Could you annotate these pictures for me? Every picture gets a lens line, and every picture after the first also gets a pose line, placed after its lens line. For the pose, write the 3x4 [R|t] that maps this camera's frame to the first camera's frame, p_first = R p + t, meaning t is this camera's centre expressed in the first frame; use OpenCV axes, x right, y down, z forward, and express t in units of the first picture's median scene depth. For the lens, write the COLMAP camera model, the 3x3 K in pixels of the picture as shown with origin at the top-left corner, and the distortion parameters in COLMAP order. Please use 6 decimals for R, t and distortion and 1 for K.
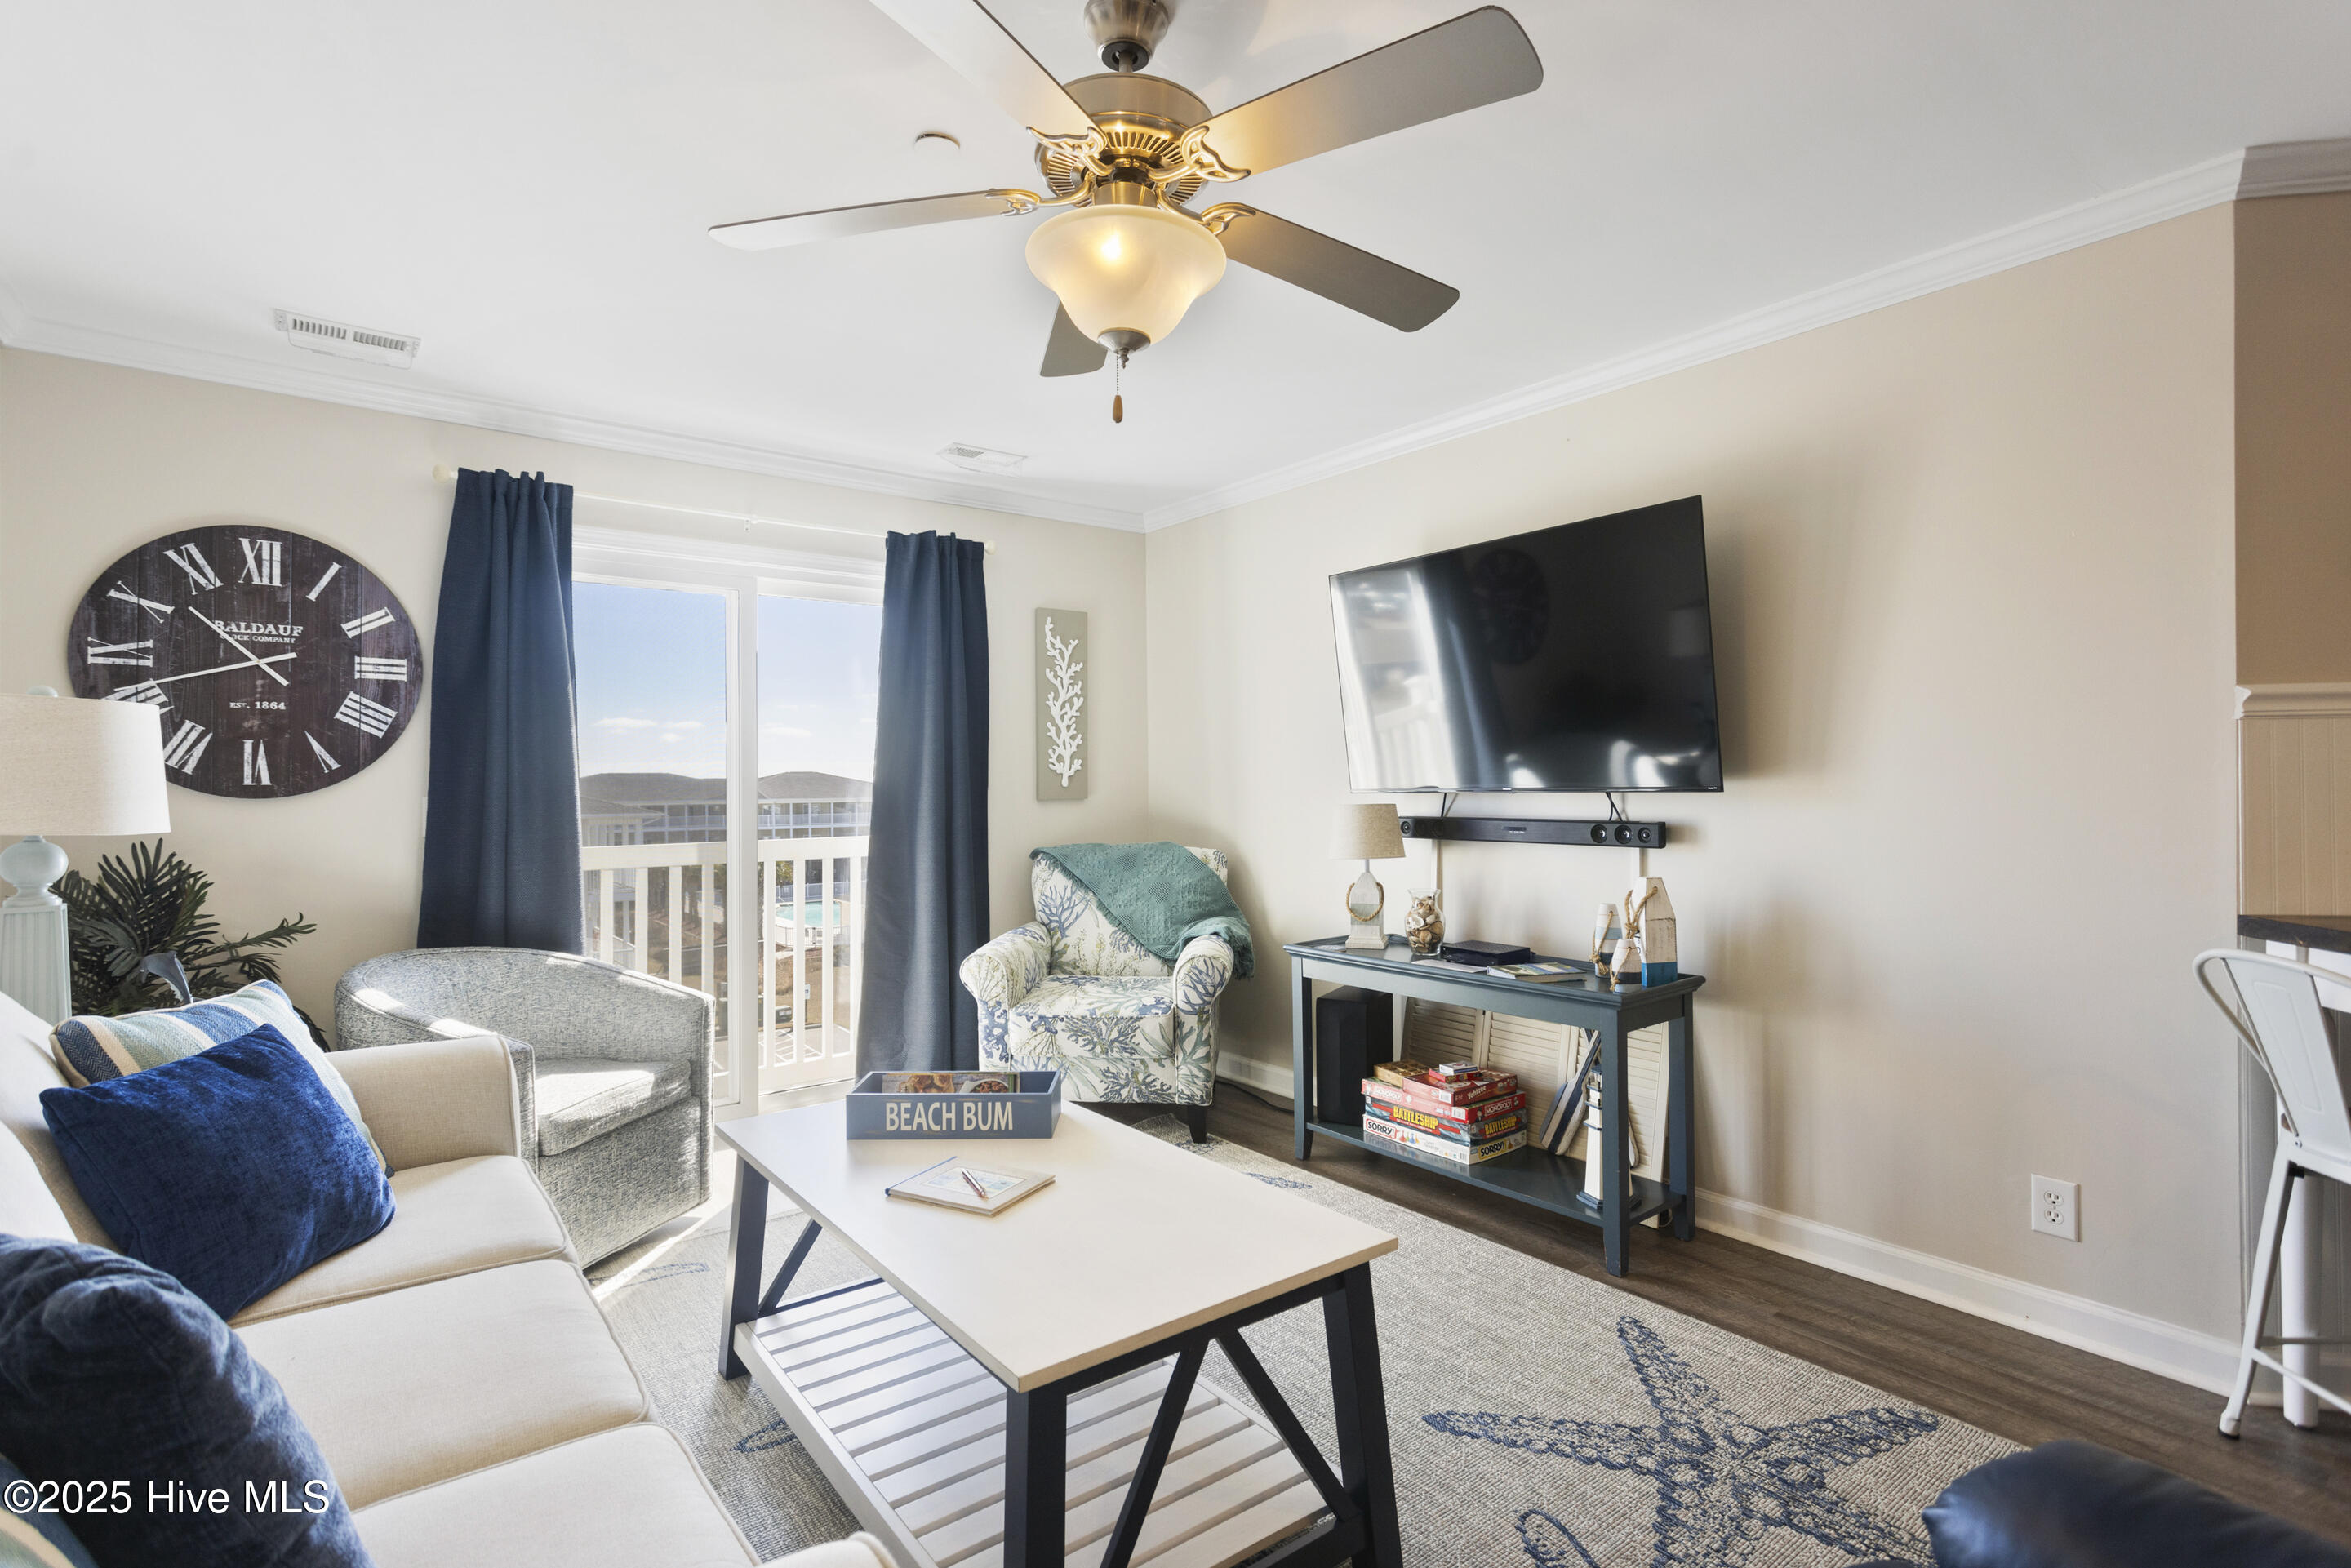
lens RADIAL K [[1109.0, 0, 1169.3], [0, 1109.0, 785.6], [0, 0, 1]] dist [0.003042, 0.000712]
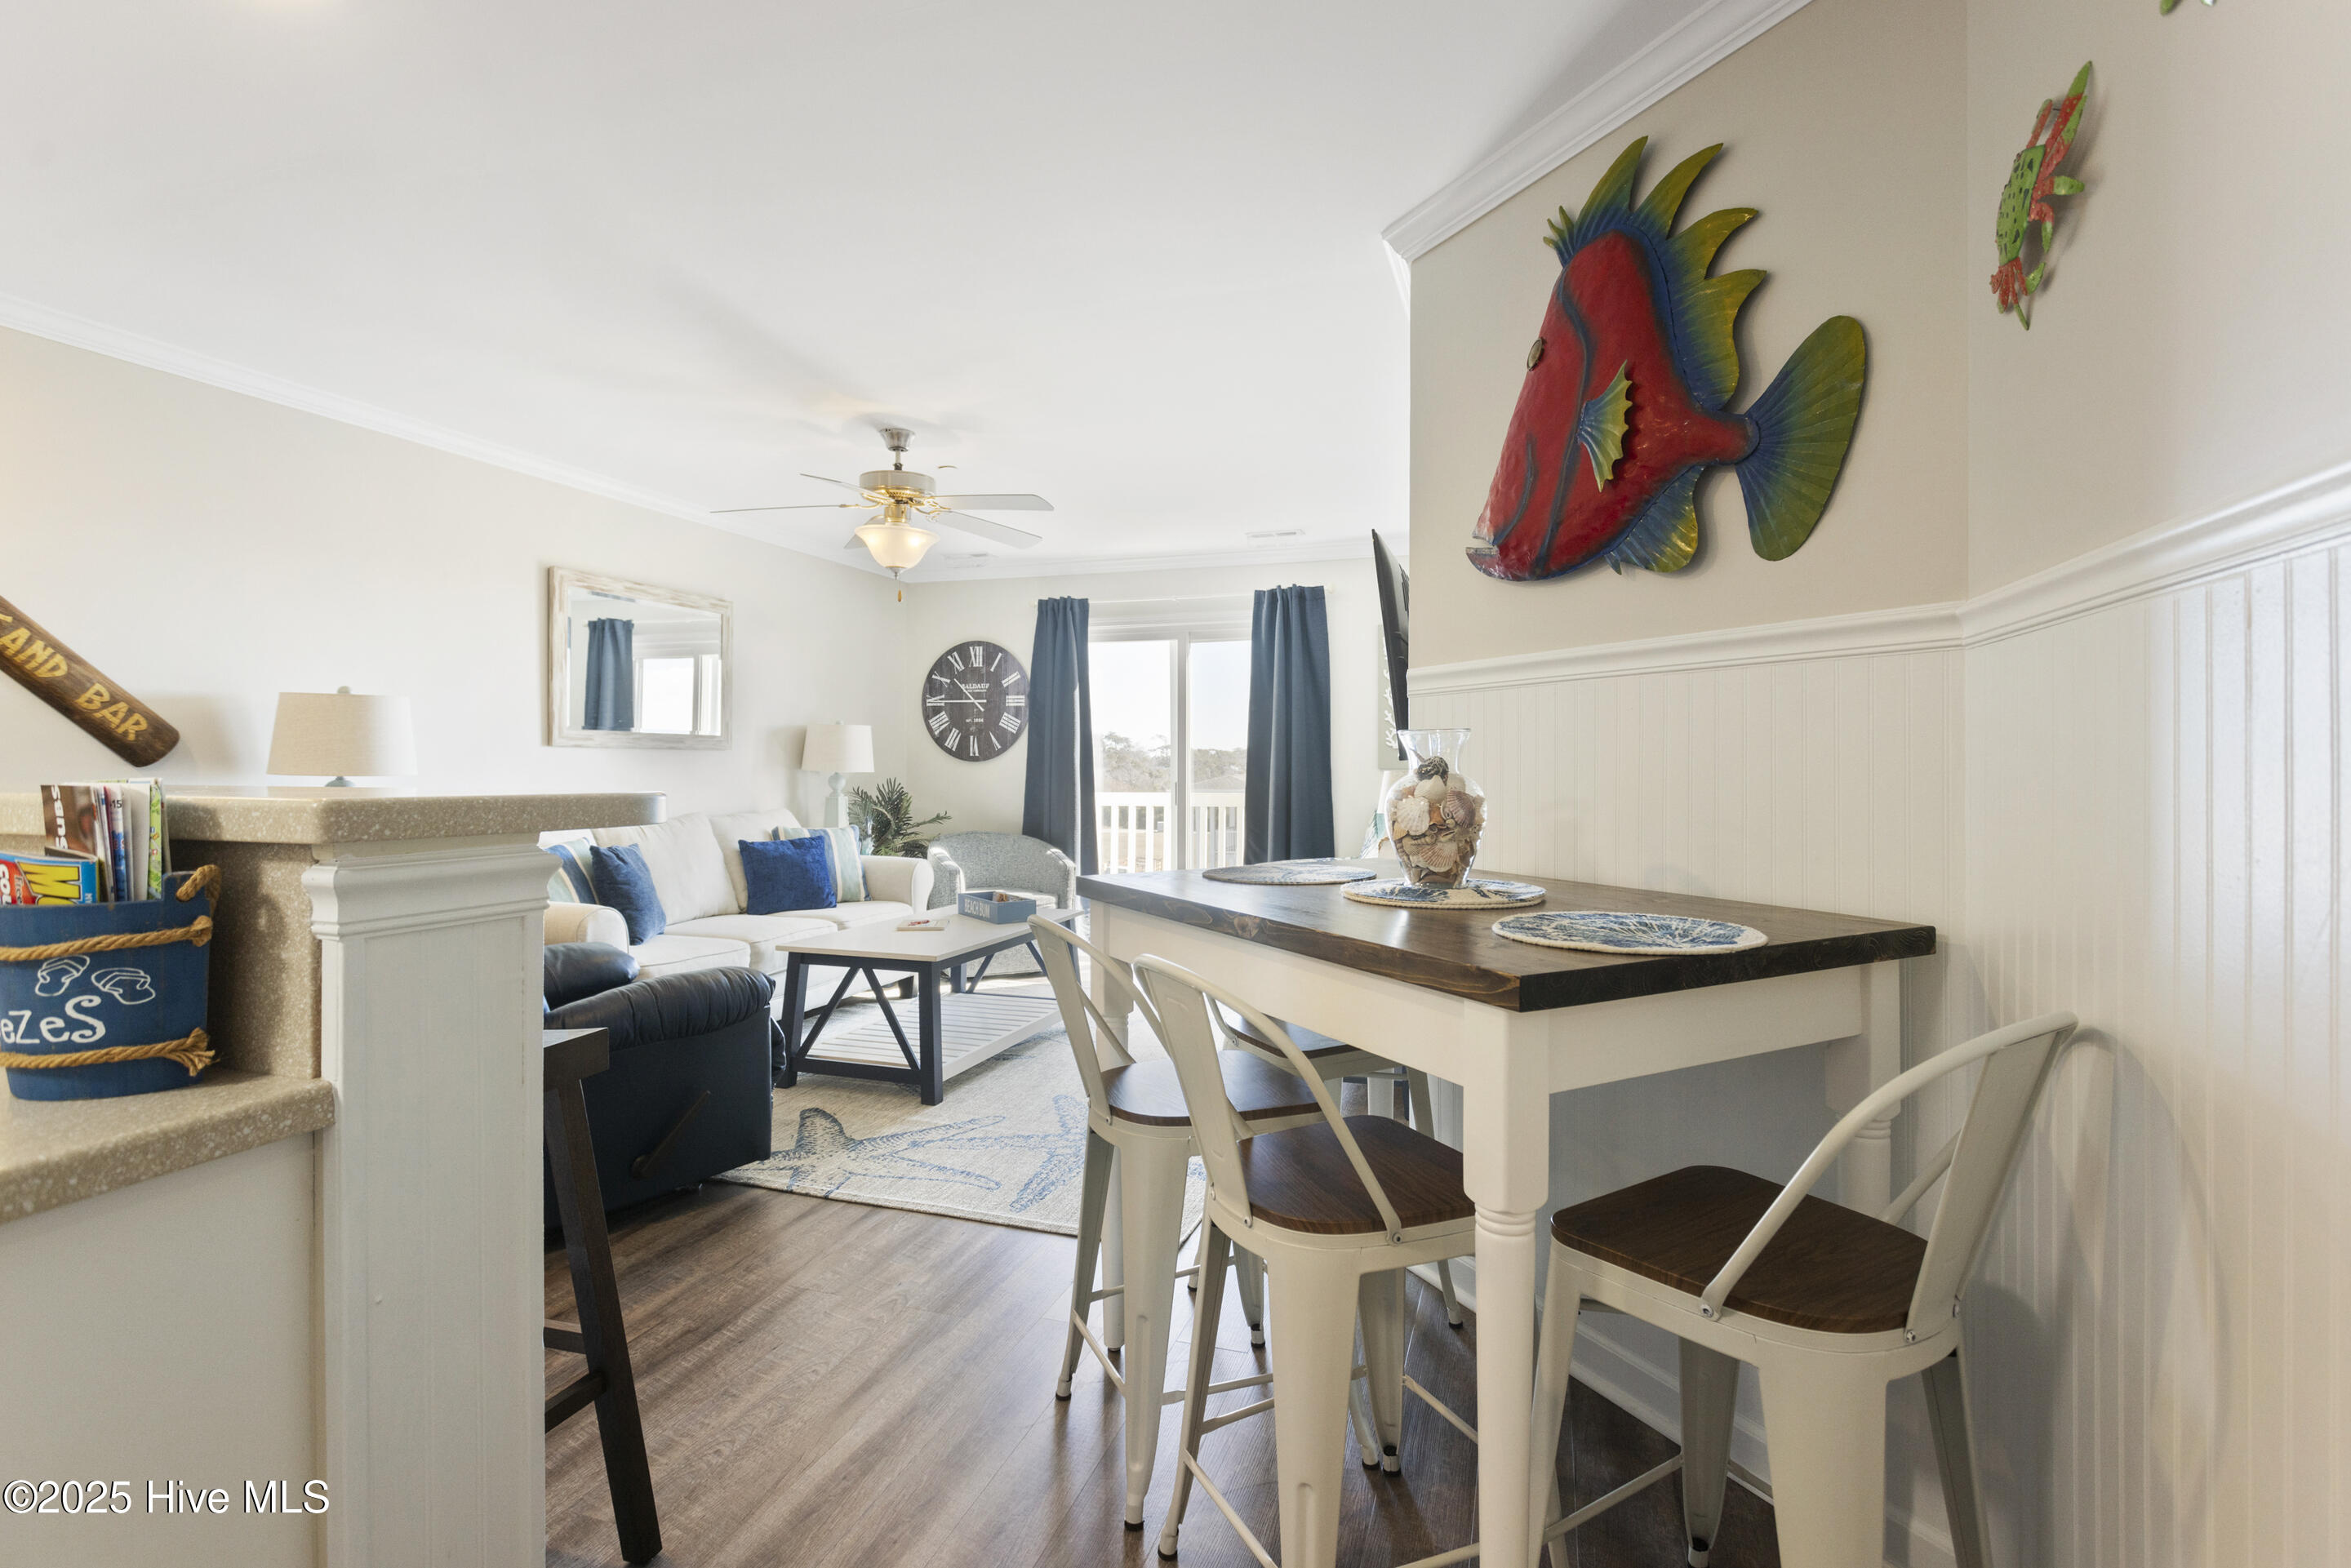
lens RADIAL K [[1109.0, 0, 1169.3], [0, 1109.0, 763.3], [0, 0, 1]] dist [0.003042, 0.000712]
pose [[0.555981, 0.005096, -0.831179, 1.199380], [-0.006374, 0.999978, 0.001867, 0.007456], [0.831170, 0.004260, 0.556002, 0.076683]]
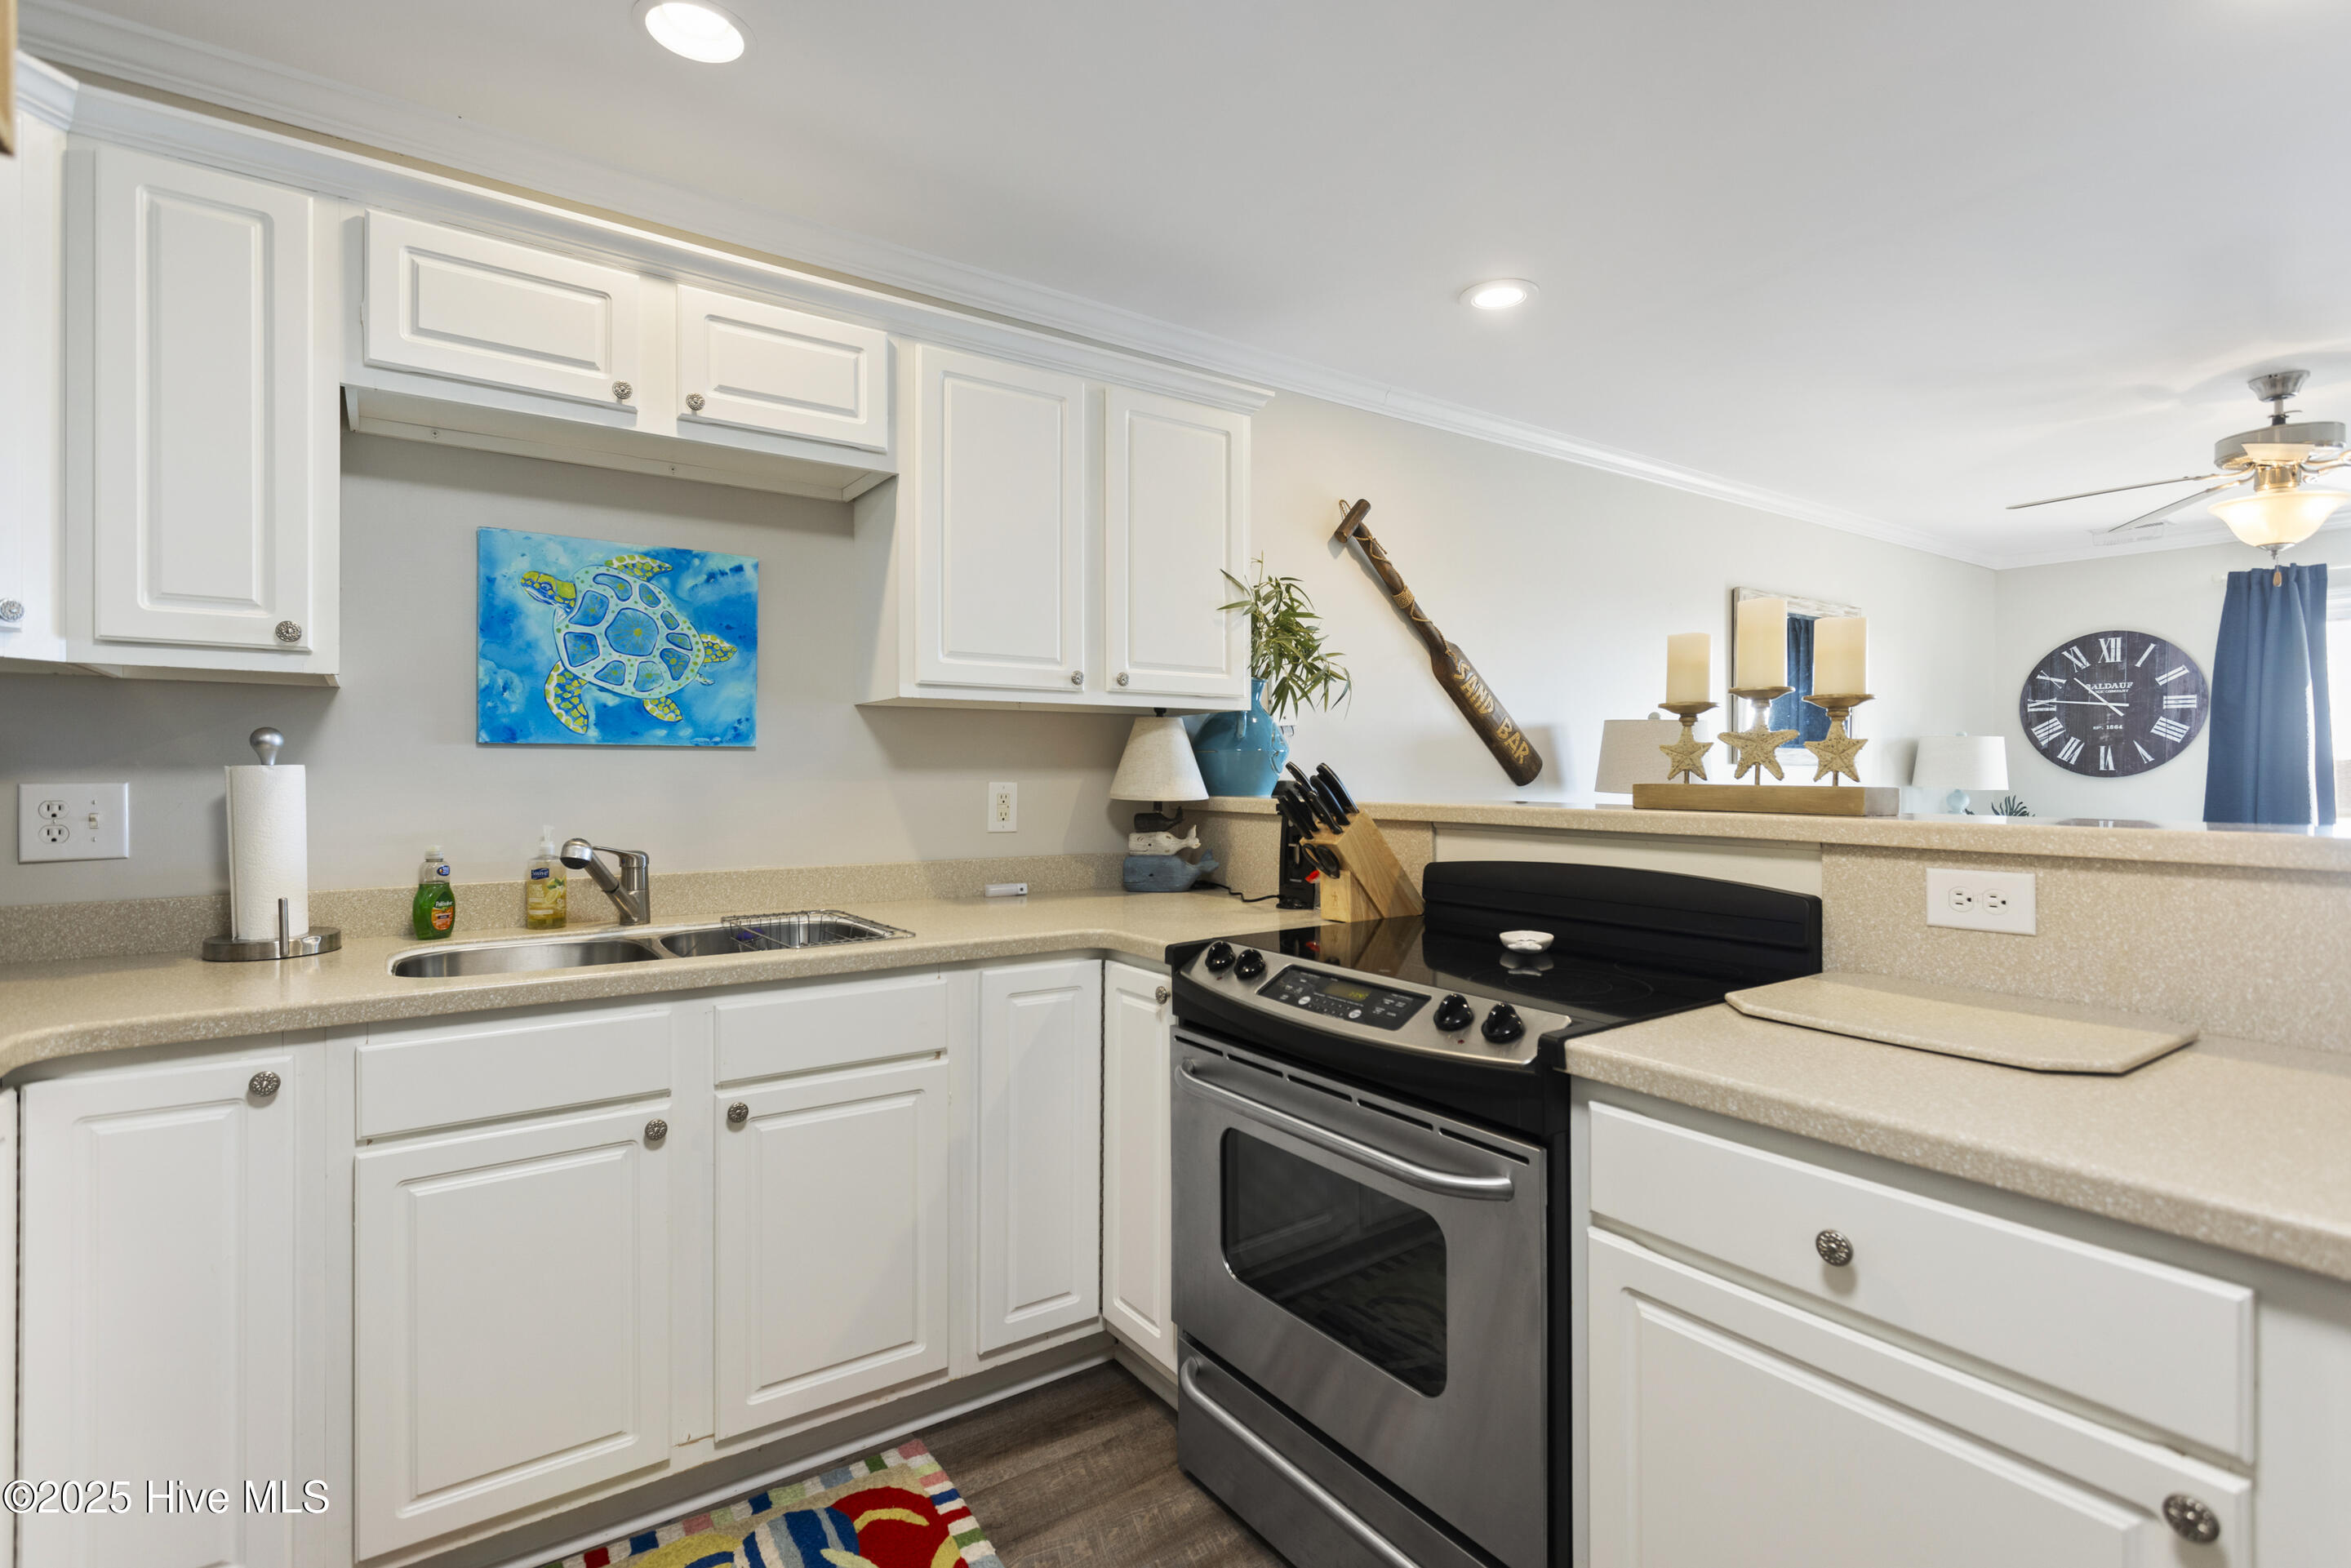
lens RADIAL K [[1109.0, 0, 1173.8], [0, 1109.0, 775.1], [0, 0, 1]] dist [0.003042, 0.000712]
pose [[-0.047395, 0.008030, -0.998844, 1.055944], [-0.003218, 0.999961, 0.008192, -0.002514], [0.998871, 0.003603, -0.047367, -0.447851]]
